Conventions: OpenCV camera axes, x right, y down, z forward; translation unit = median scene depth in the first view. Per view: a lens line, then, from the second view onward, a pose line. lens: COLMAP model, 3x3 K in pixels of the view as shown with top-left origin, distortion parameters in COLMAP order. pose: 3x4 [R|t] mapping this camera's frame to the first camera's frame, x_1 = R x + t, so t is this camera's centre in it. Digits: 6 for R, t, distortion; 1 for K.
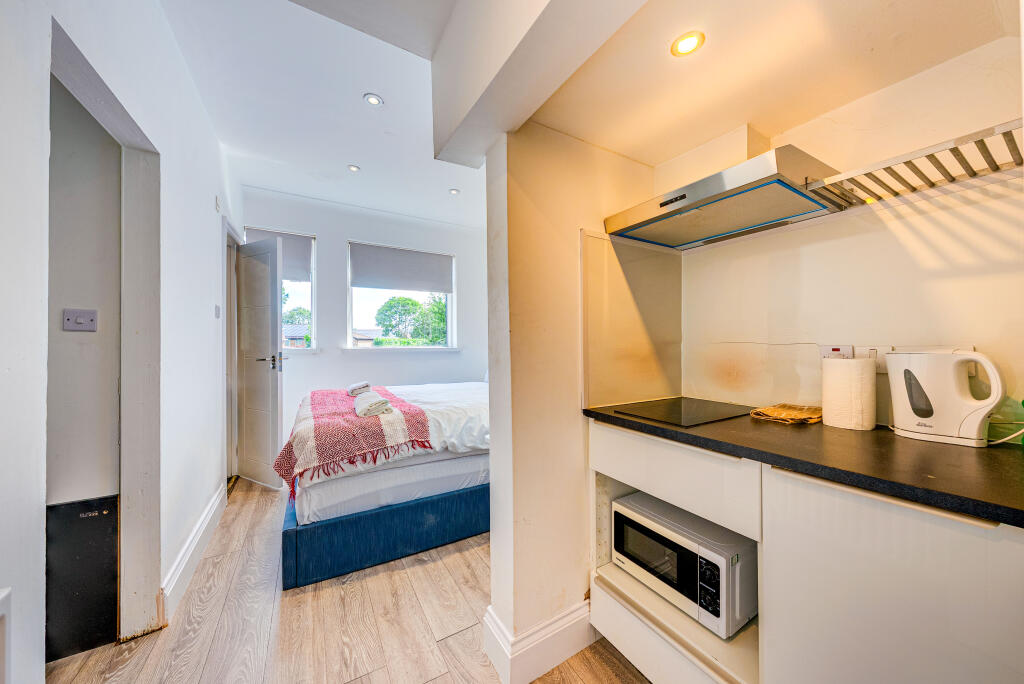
lens RADIAL K [[347.9, 0, 509.1], [0, 347.9, 343.3], [0, 0, 1]] dist [0.002632, 0.000017]
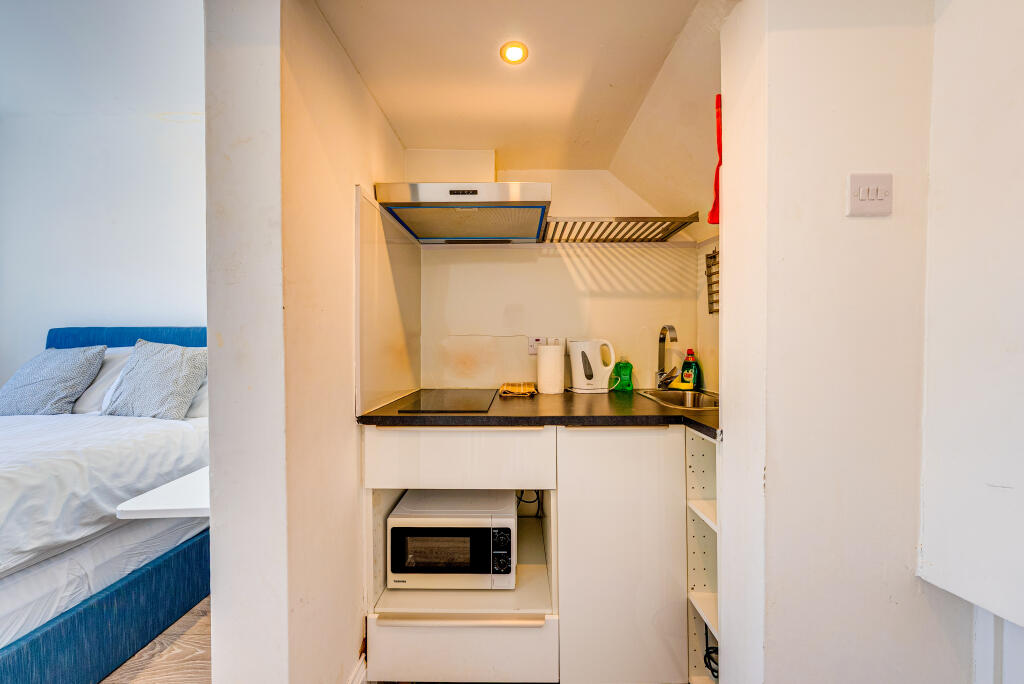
lens RADIAL K [[347.9, 0, 513.2], [0, 347.9, 342.2], [0, 0, 1]] dist [0.002632, 0.000017]
pose [[0.525477, 0.000204, 0.850808, -0.325561], [0.000893, 0.999999, -0.000791, 0.028642], [-0.850808, 0.001176, 0.525476, 0.351281]]
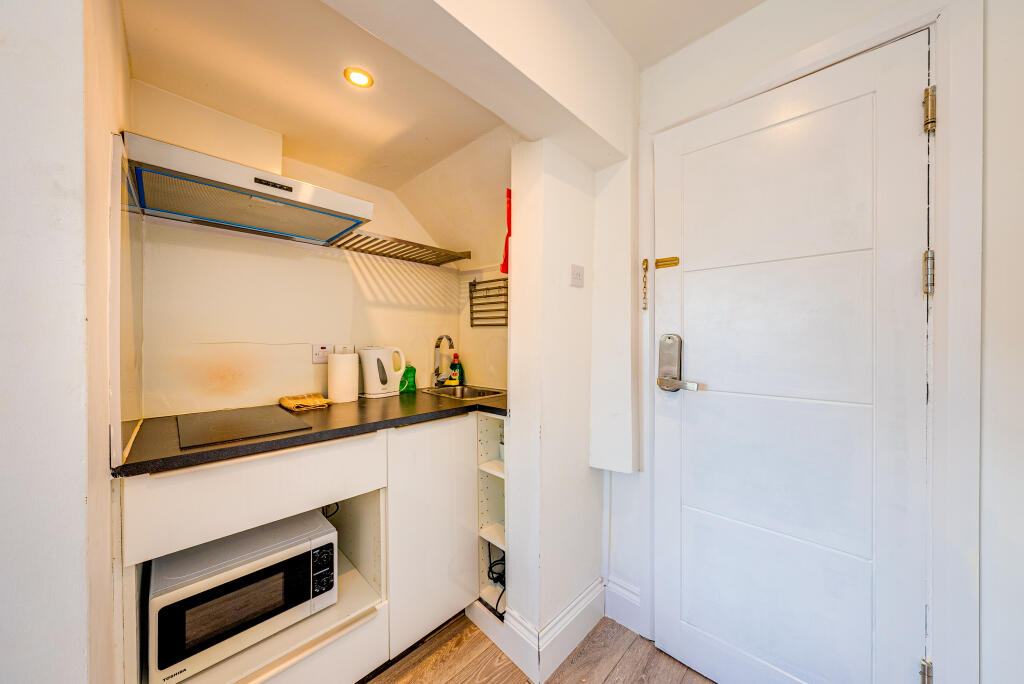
lens RADIAL K [[347.9, 0, 511.1], [0, 347.9, 342.0], [0, 0, 1]] dist [0.002632, 0.000017]
pose [[-0.245462, -0.003358, 0.969401, -0.562309], [0.000385, 0.999994, 0.003561, -0.008981], [-0.969406, 0.001247, -0.245459, 0.643225]]
